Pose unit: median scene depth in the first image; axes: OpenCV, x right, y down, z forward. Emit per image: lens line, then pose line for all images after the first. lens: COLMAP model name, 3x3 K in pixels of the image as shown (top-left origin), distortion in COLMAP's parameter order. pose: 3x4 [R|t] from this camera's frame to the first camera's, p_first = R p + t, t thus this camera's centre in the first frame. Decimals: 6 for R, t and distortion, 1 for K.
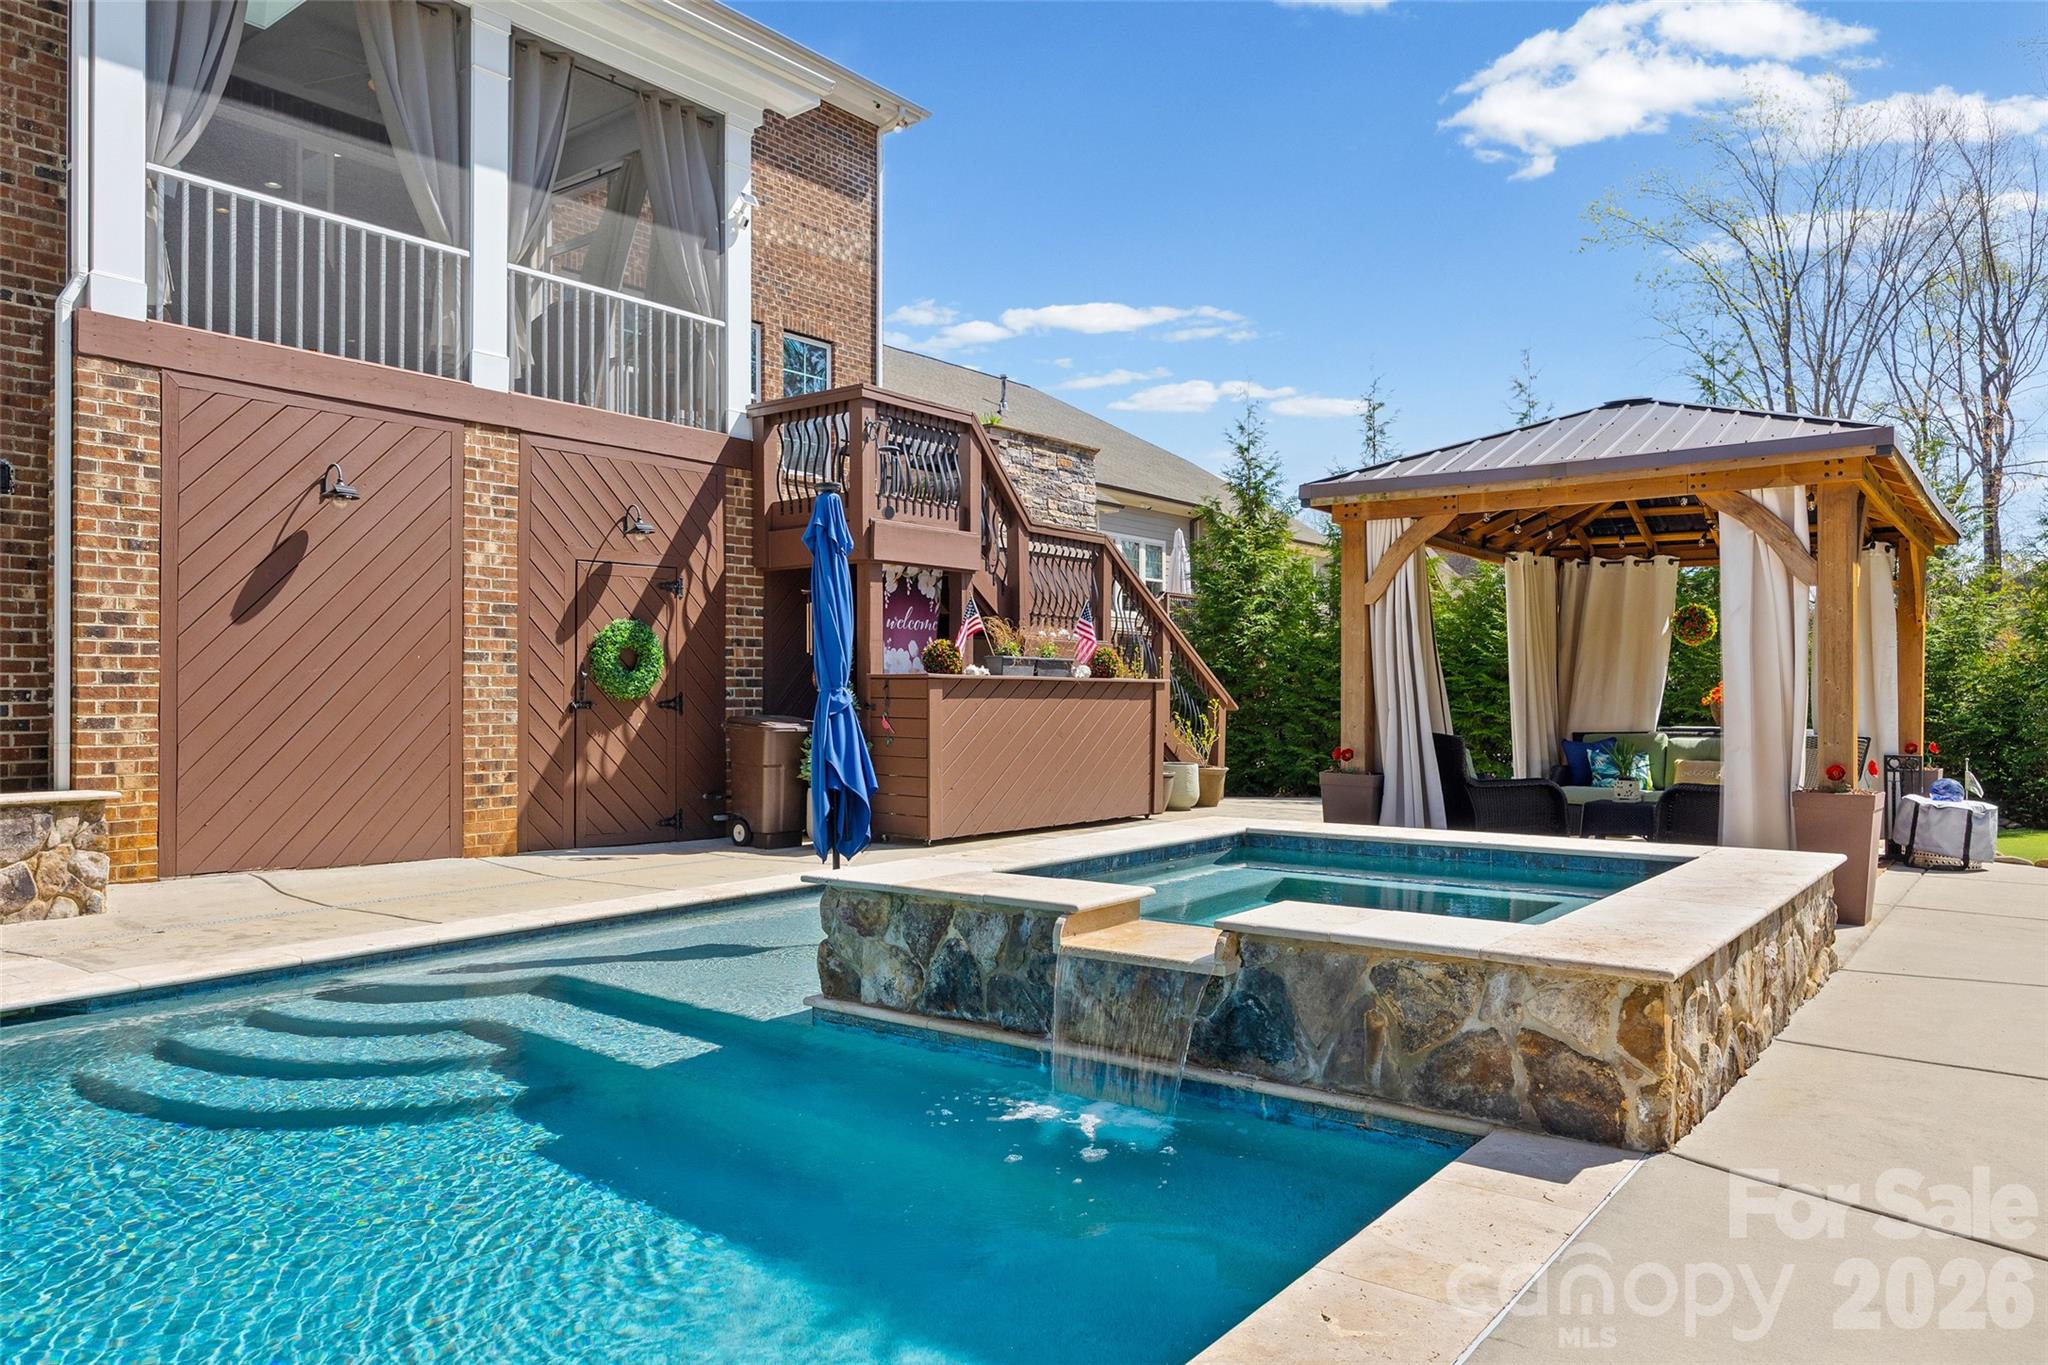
lens RADIAL K [[1383.9, 0, 1022.9], [0, 1383.9, 678.5], [0, 0, 1]] dist [0.003034, 0.001637]
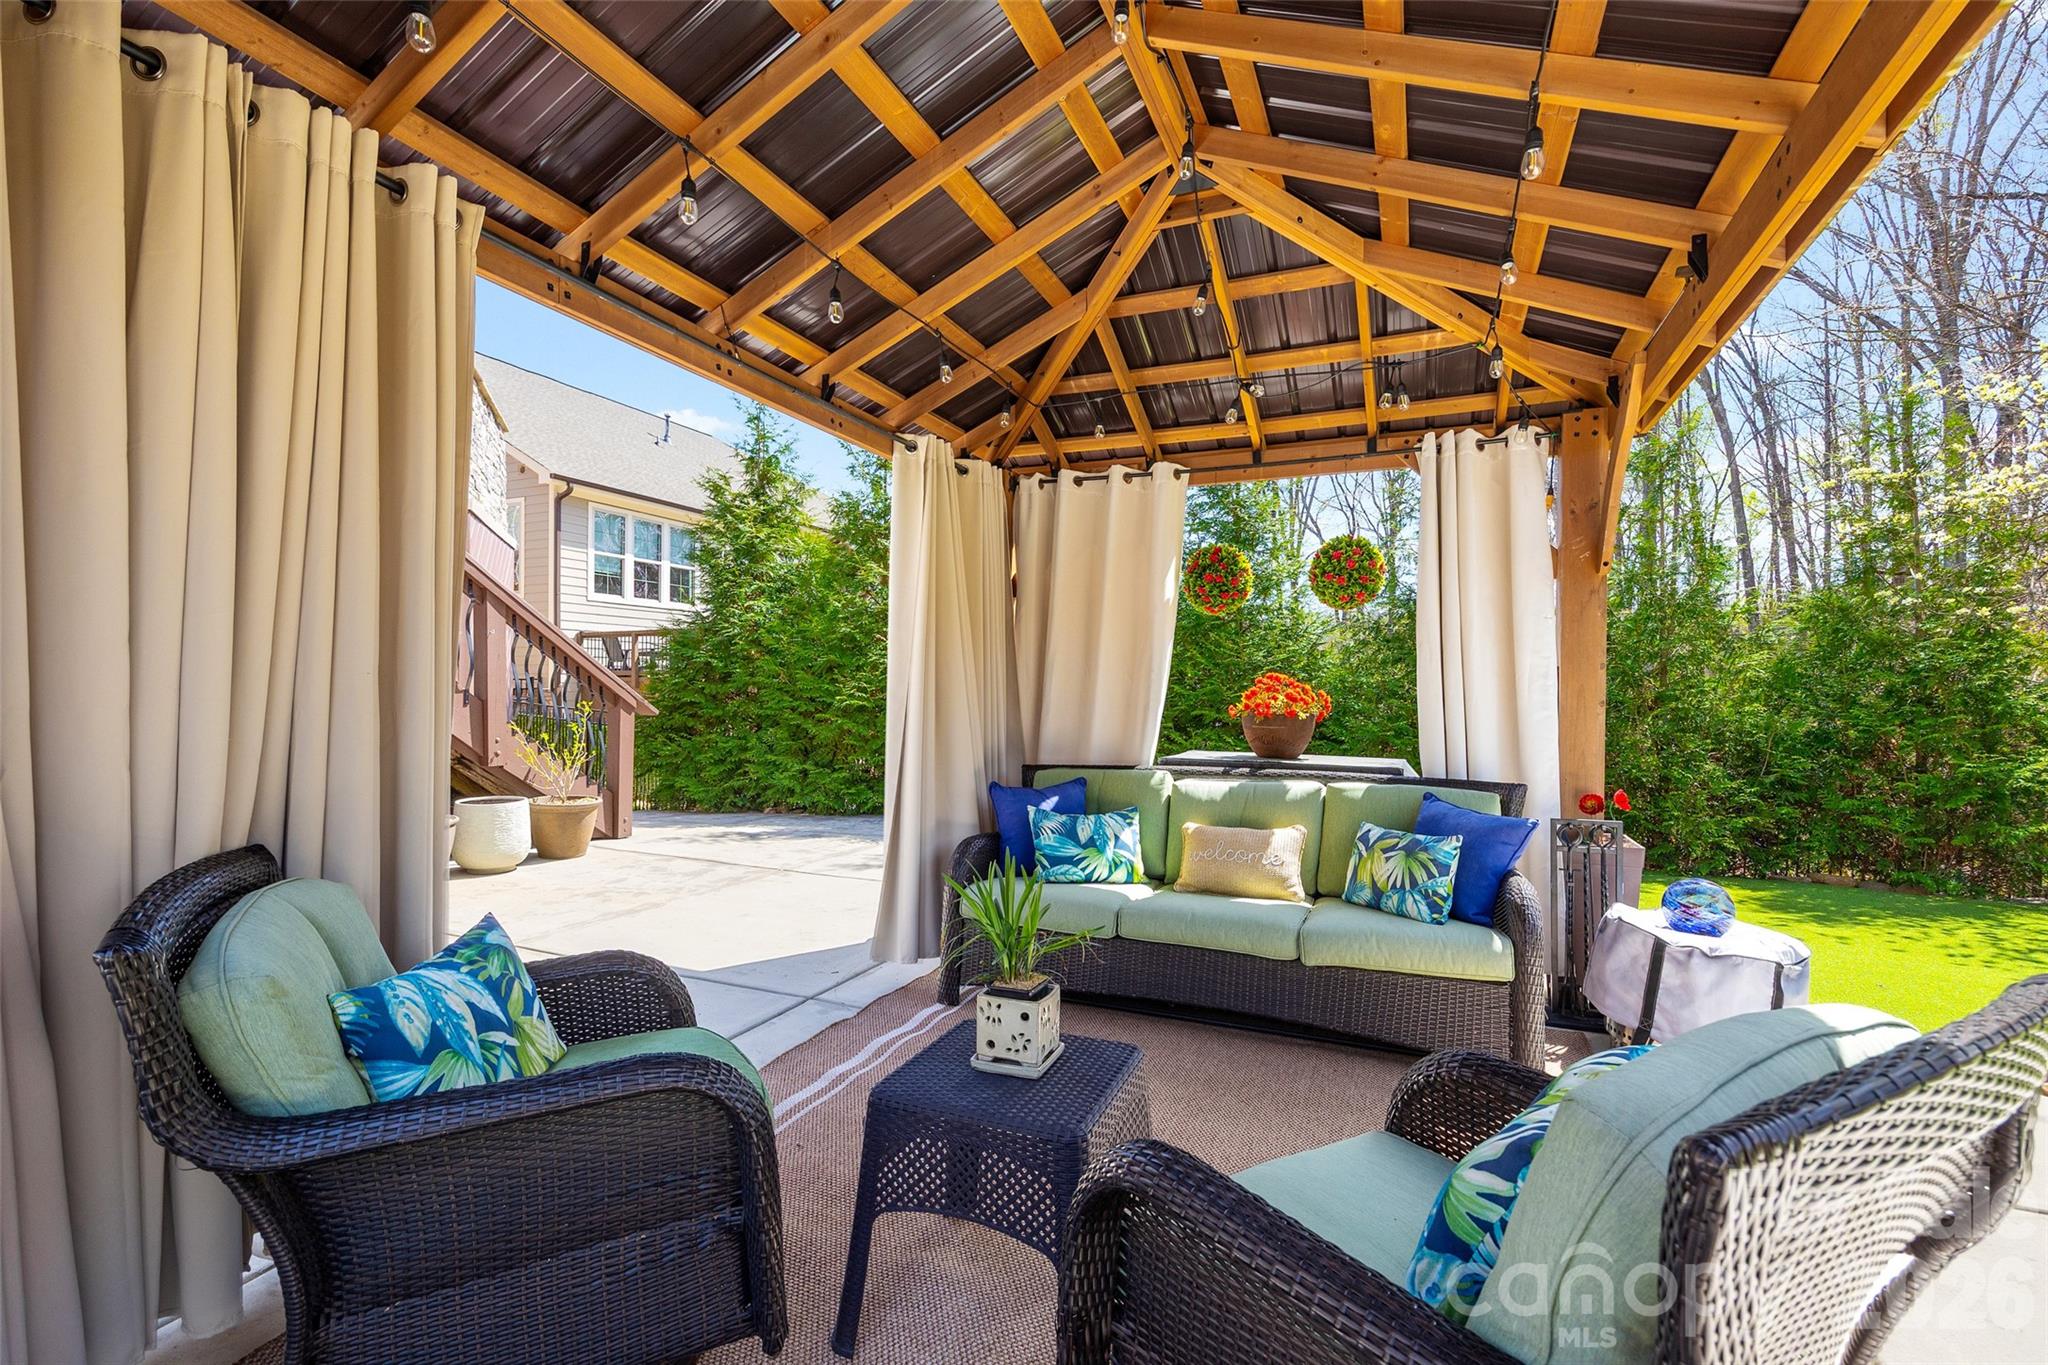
lens RADIAL K [[889.8, 0, 1025.4], [0, 889.8, 680.4], [0, 0, 1]] dist [-0.000295, -0.000056]
pose [[0.971246, -0.001155, 0.238074, 0.306756], [-0.000071, 0.999987, 0.005138, 0.001738], [-0.238077, -0.005007, 0.971233, 0.633795]]
